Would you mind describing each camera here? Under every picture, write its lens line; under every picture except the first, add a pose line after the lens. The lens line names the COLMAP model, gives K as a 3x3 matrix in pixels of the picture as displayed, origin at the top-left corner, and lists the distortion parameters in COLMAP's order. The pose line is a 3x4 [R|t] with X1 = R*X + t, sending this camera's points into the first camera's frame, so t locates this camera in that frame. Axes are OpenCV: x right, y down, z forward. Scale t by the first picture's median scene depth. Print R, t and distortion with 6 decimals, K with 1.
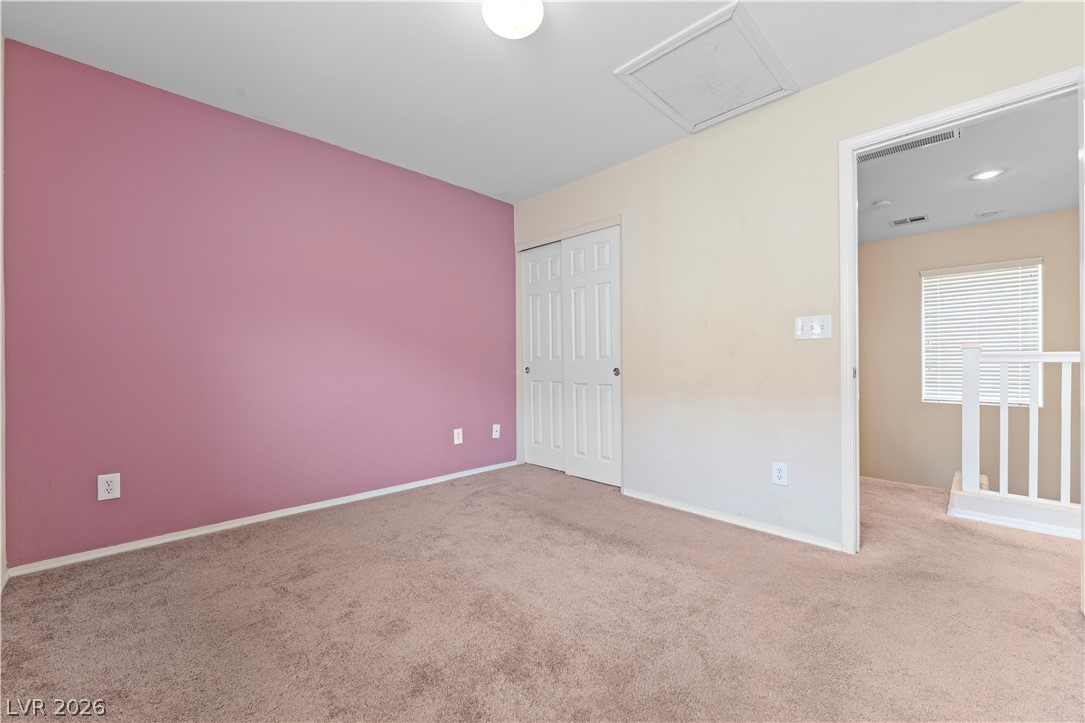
lens RADIAL K [[435.1, 0, 540.6], [0, 435.1, 364.1], [0, 0, 1]] dist [-0.000899, 0.000251]
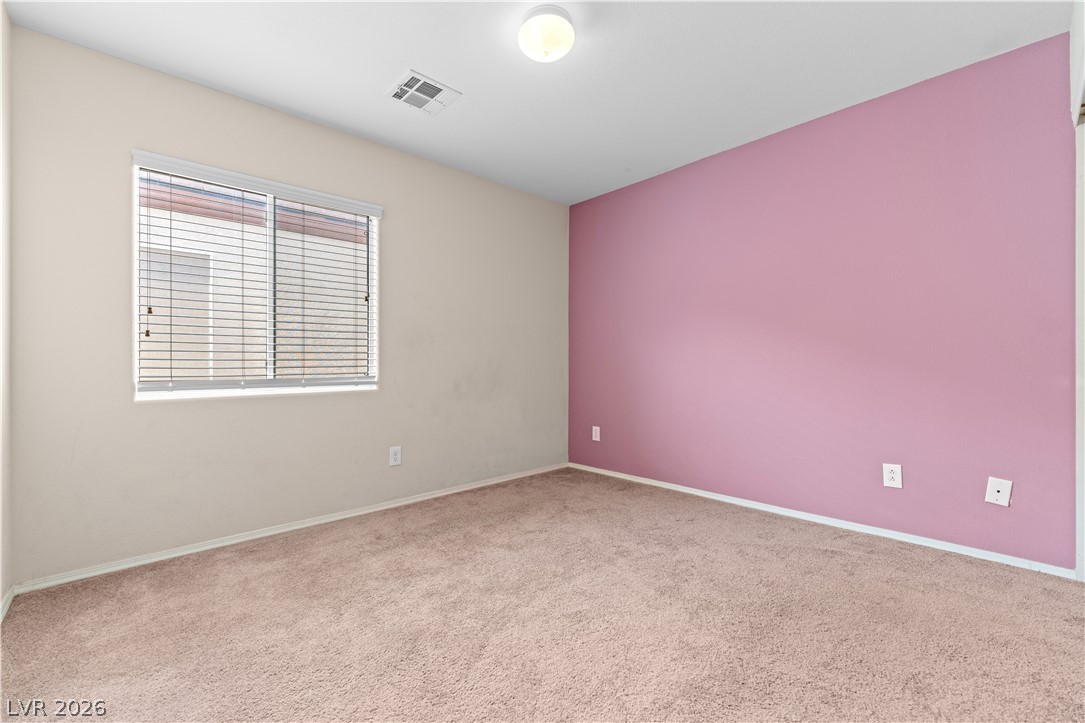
lens RADIAL K [[483.5, 0, 540.9], [0, 483.5, 361.6], [0, 0, 1]] dist [-0.003271, 0.000002]
pose [[-0.048790, 0.005057, -0.998796, 0.844147], [0.004112, 0.999980, 0.004862, -0.016449], [0.998801, -0.003869, -0.048810, 0.765852]]
